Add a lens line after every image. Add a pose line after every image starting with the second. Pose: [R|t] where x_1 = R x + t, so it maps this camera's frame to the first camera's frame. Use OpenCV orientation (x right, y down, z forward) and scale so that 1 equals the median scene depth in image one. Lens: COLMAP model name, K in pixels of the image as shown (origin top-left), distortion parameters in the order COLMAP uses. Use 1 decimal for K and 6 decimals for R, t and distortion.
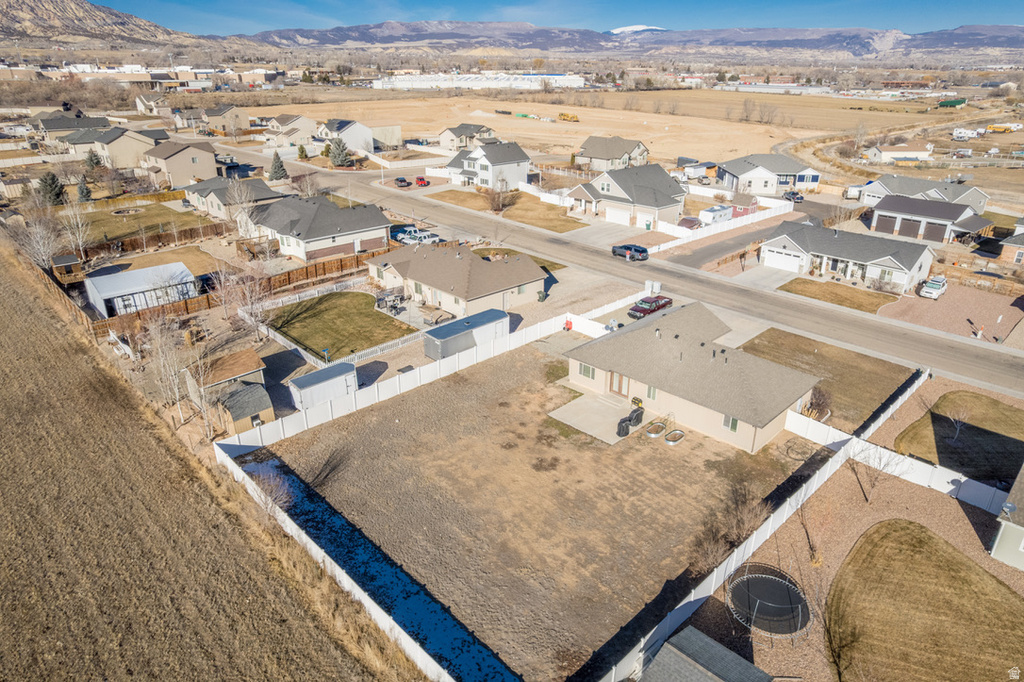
lens RADIAL K [[652.7, 0, 514.3], [0, 652.7, 350.5], [0, 0, 1]] dist [-0.076416, 0.071564]
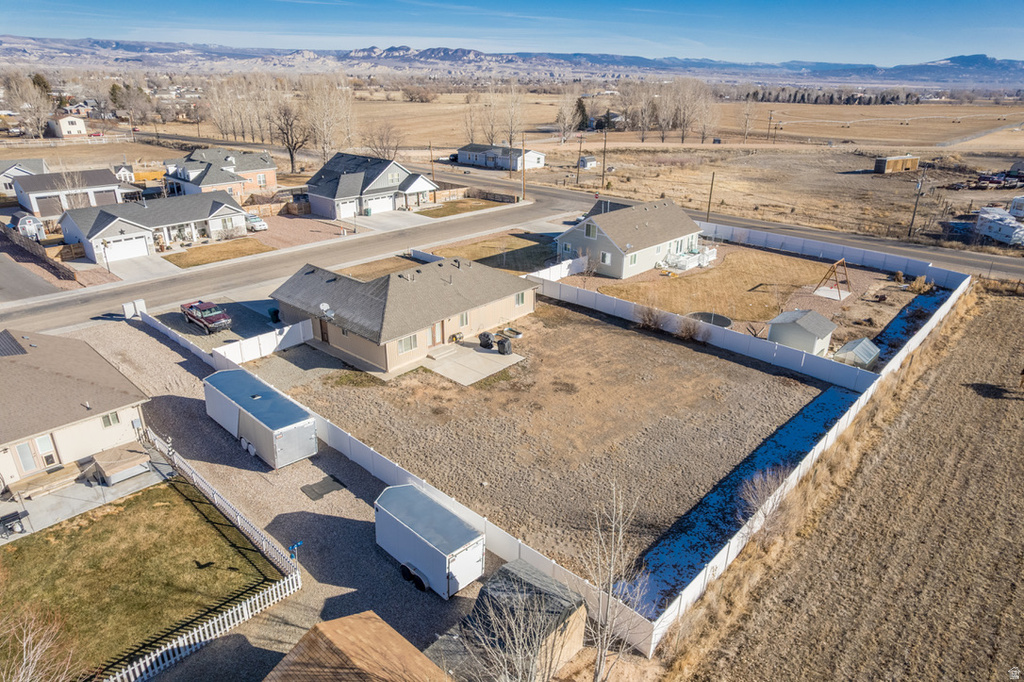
lens RADIAL K [[652.7, 0, 514.3], [0, 652.7, 350.5], [0, 0, 1]] dist [-0.076416, 0.071564]
pose [[-0.059438, -0.400549, 0.914346, -0.505161], [0.395408, 0.831595, 0.390002, -0.176919], [-0.916580, 0.384721, 0.108952, 0.565990]]
